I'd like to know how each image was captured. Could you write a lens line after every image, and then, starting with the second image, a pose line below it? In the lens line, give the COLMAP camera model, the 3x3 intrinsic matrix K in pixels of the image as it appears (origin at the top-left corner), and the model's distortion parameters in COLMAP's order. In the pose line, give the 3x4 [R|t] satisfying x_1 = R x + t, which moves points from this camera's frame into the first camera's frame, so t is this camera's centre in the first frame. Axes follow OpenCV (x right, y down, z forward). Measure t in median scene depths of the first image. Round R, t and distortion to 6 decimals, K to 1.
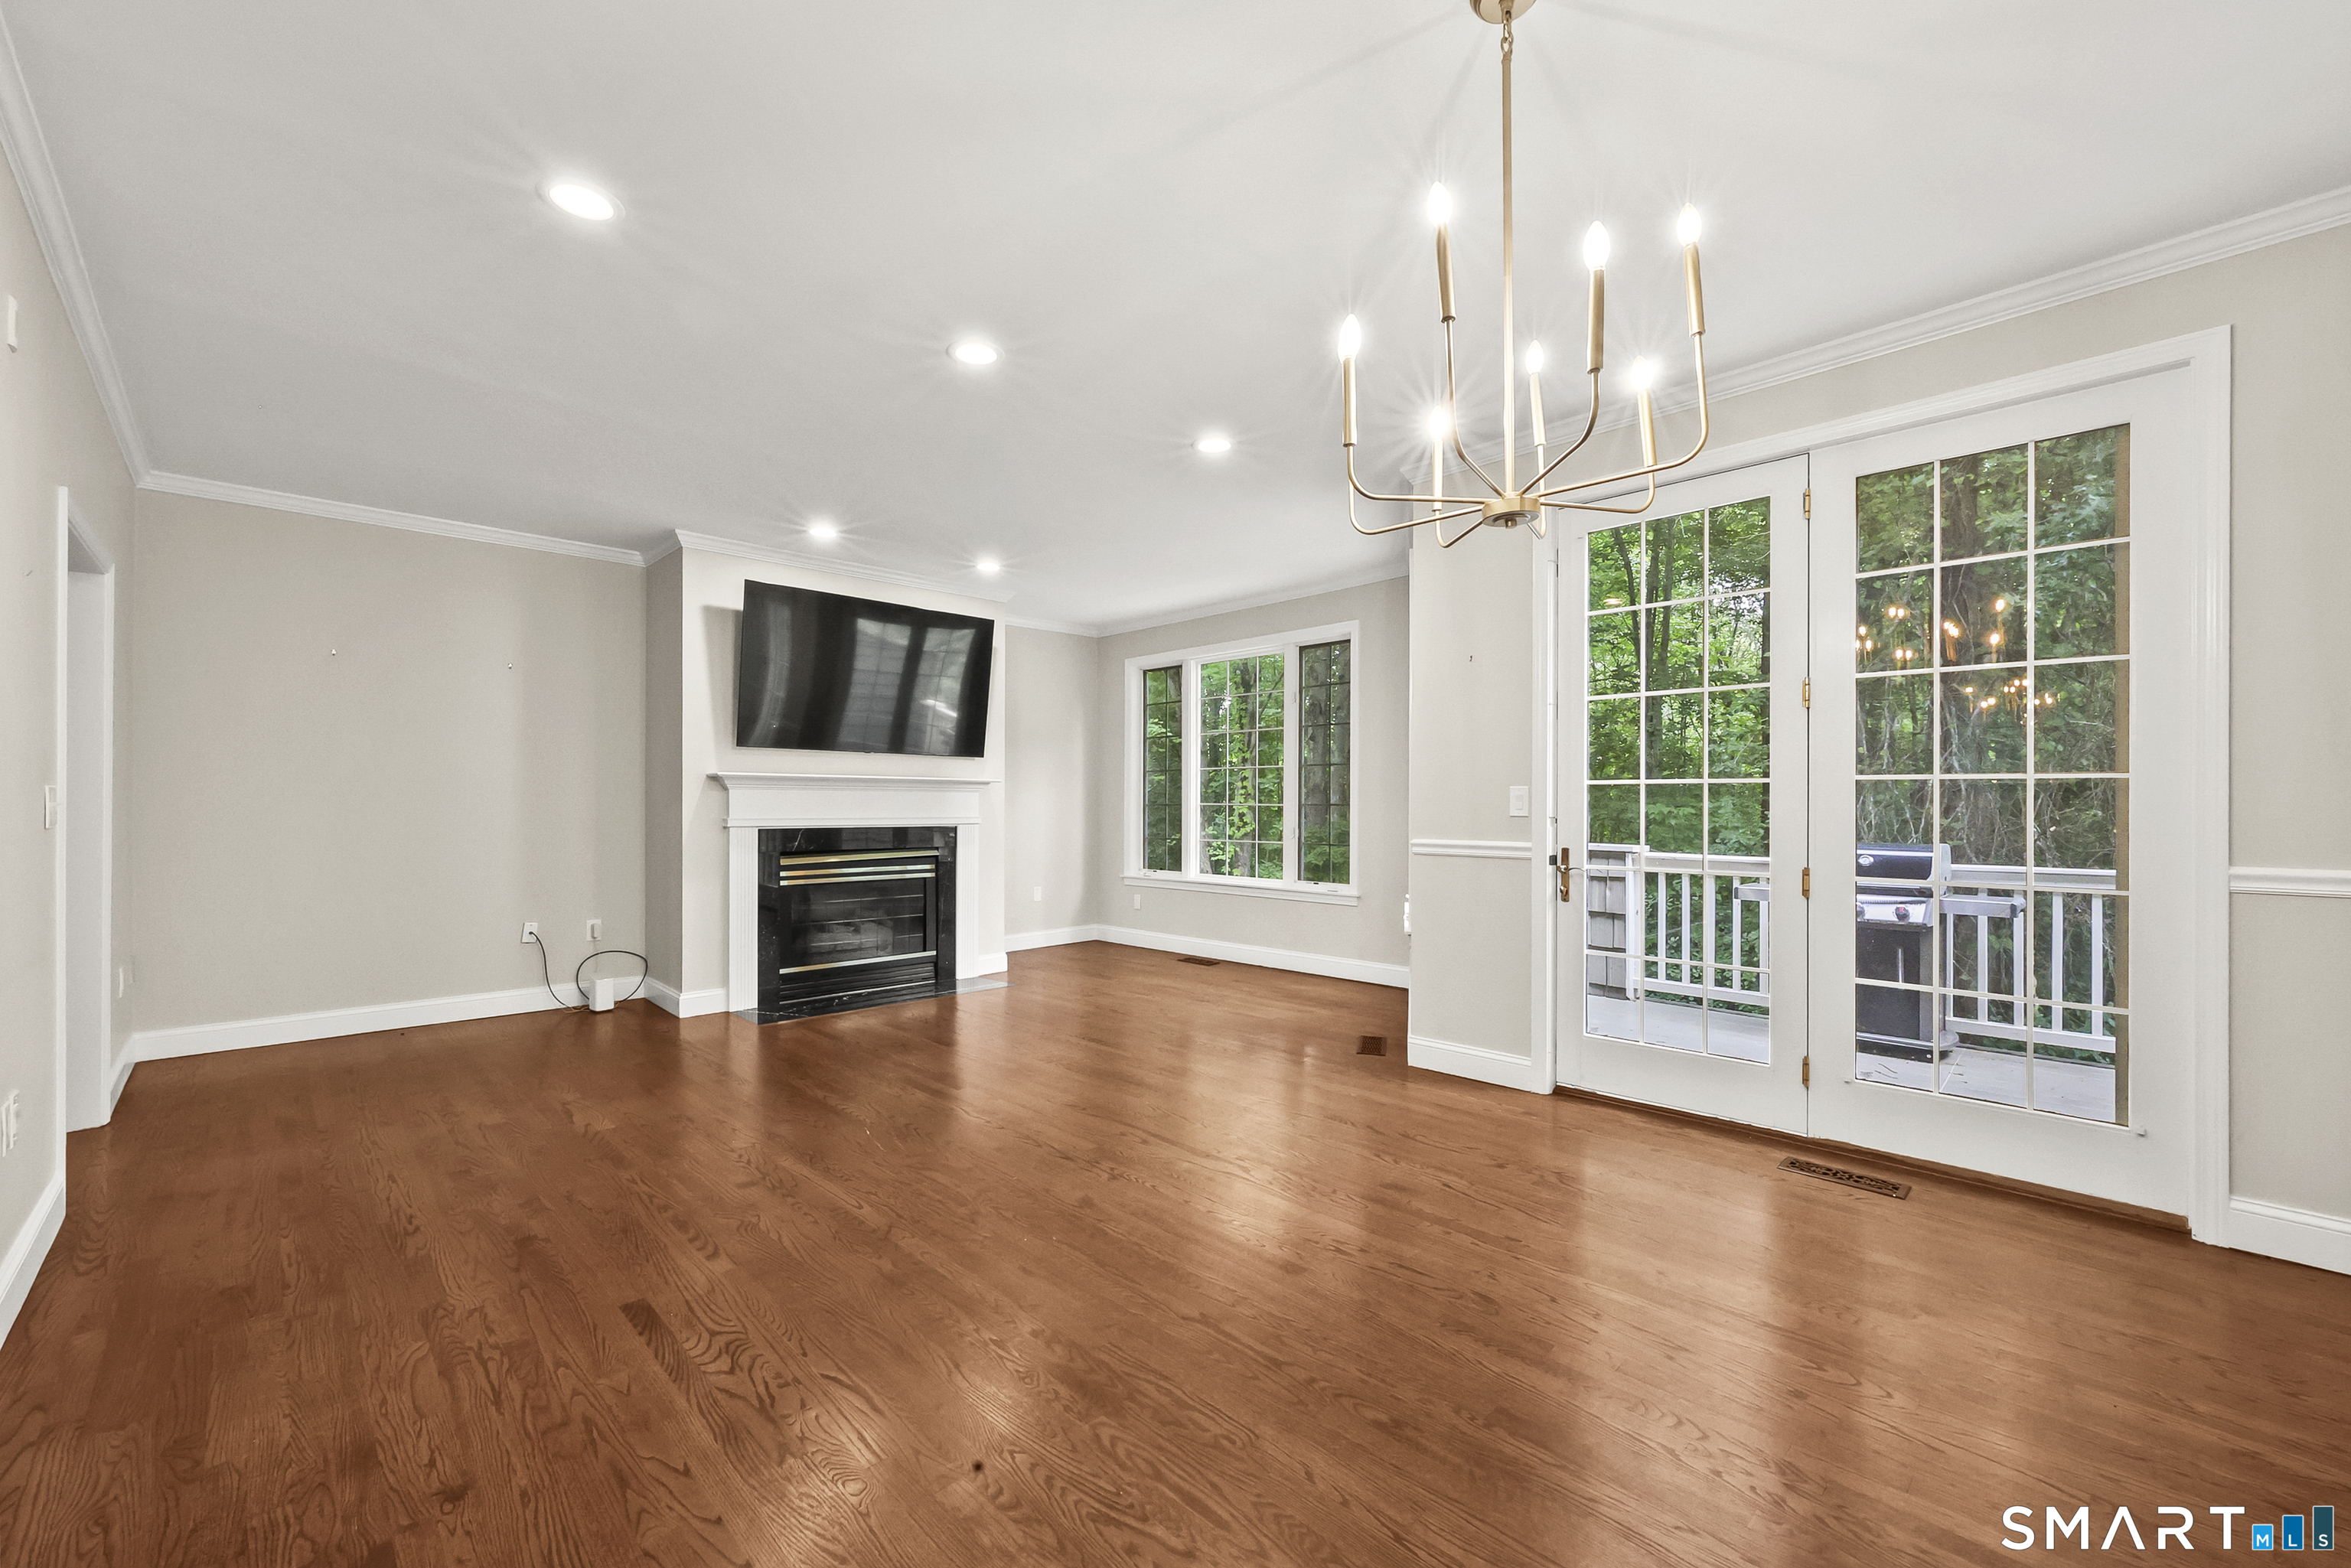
lens RADIAL K [[946.8, 0, 1187.2], [0, 946.8, 794.7], [0, 0, 1]] dist [0.000543, 0.000361]
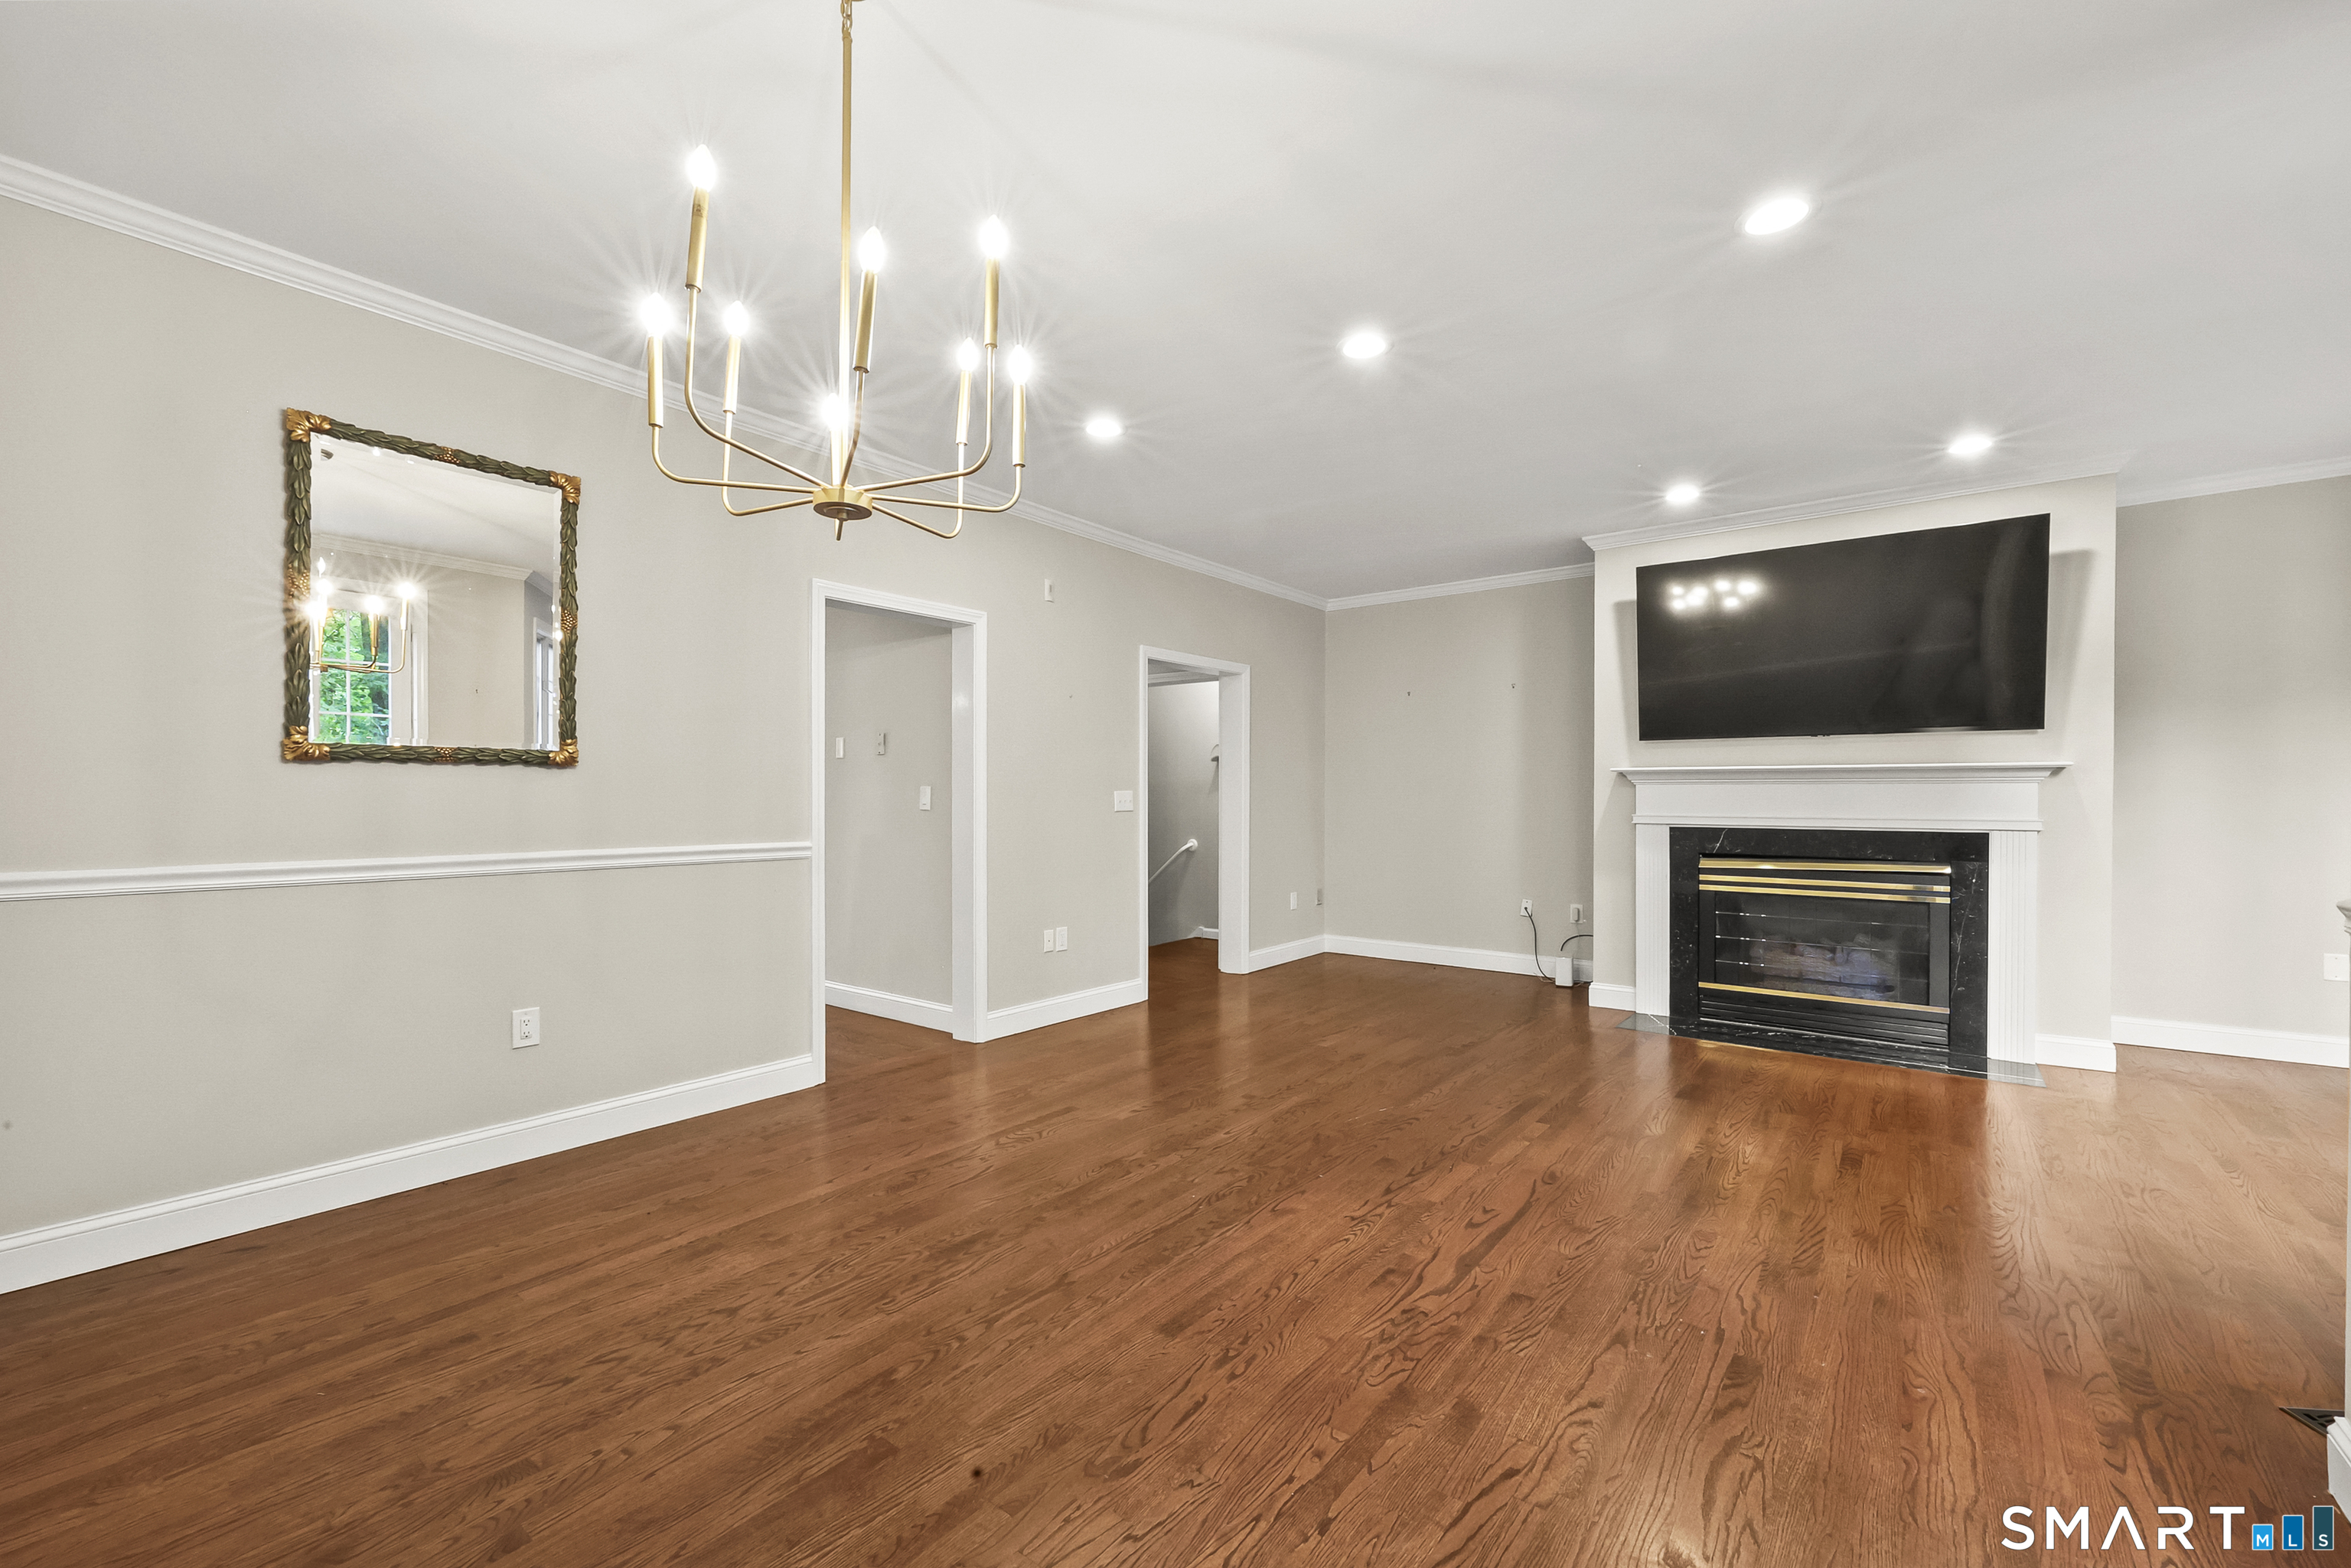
lens RADIAL K [[971.7, 0, 1169.4], [0, 971.7, 799.0], [0, 0, 1]] dist [0.003673, -0.001018]
pose [[0.131799, 0.000269, -0.991276, 0.449421], [0.009168, 0.999957, 0.001490, 0.003140], [0.991234, -0.009285, 0.131791, 0.392680]]
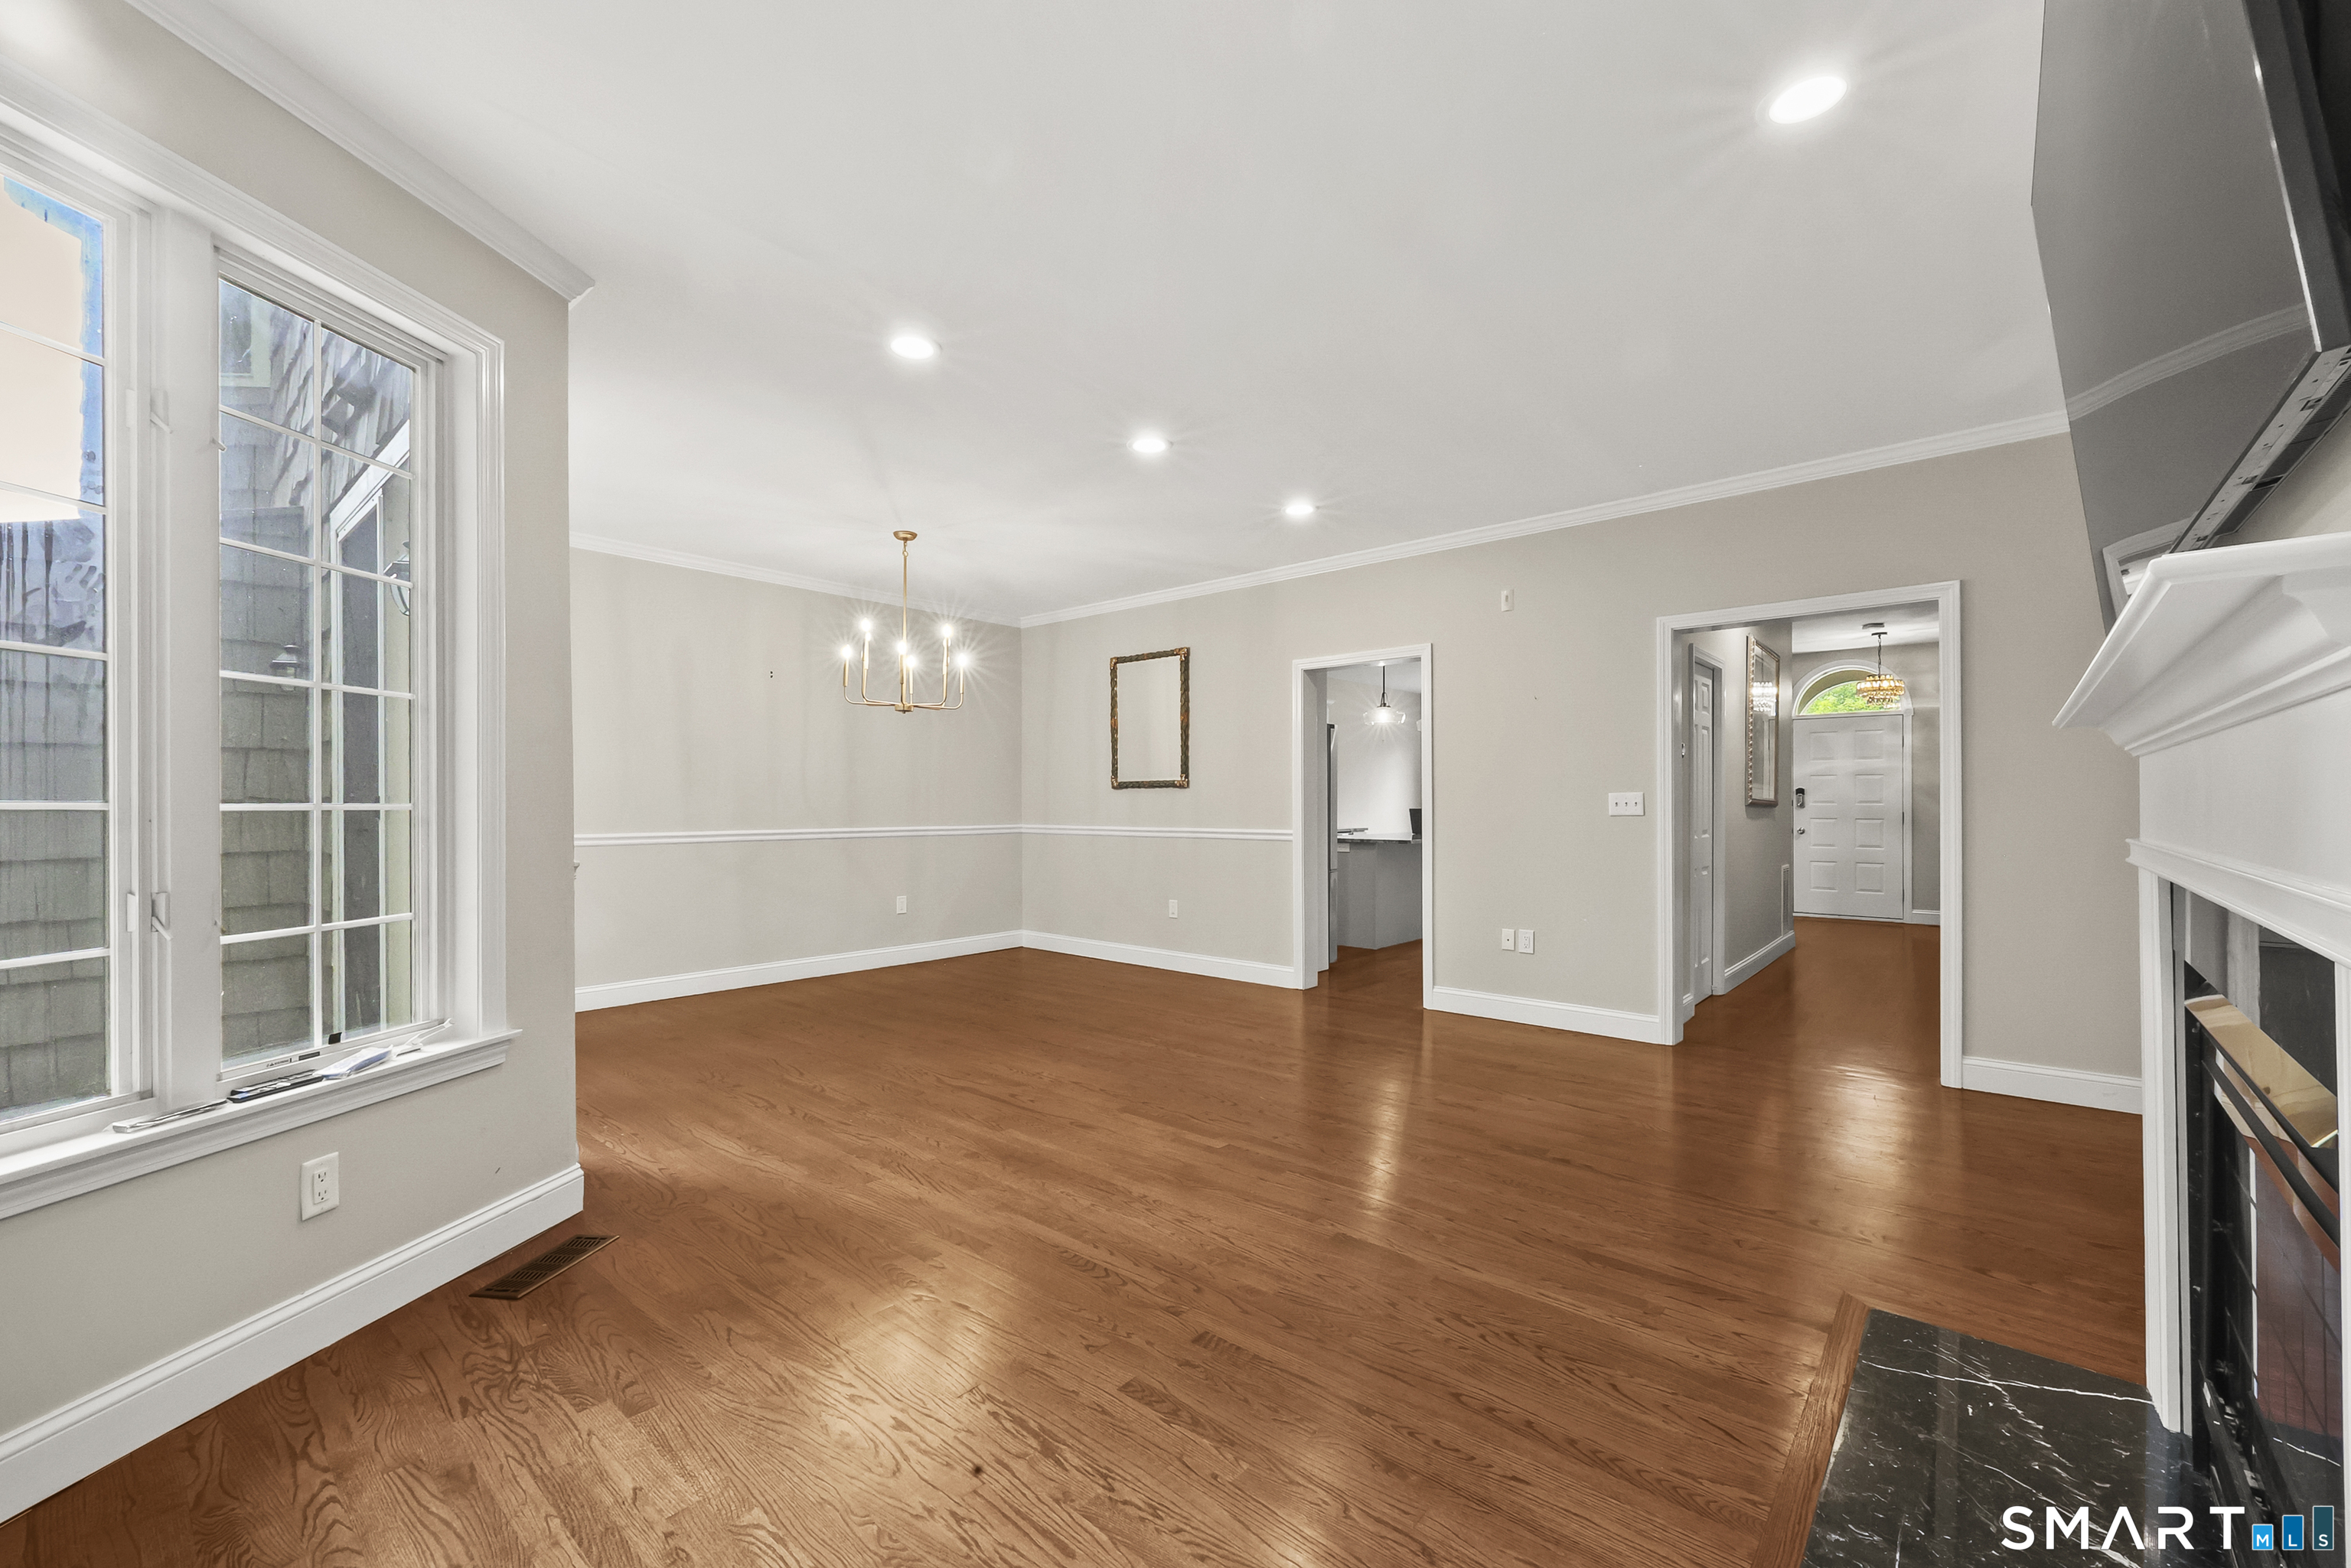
lens RADIAL K [[971.7, 0, 1170.5], [0, 971.7, 801.3], [0, 0, 1]] dist [0.003673, -0.001018]
pose [[-0.997882, 0.002509, -0.064997, -0.098498], [0.003351, 0.999912, -0.012844, 0.014316], [0.064959, -0.013034, -0.997803, 1.351233]]
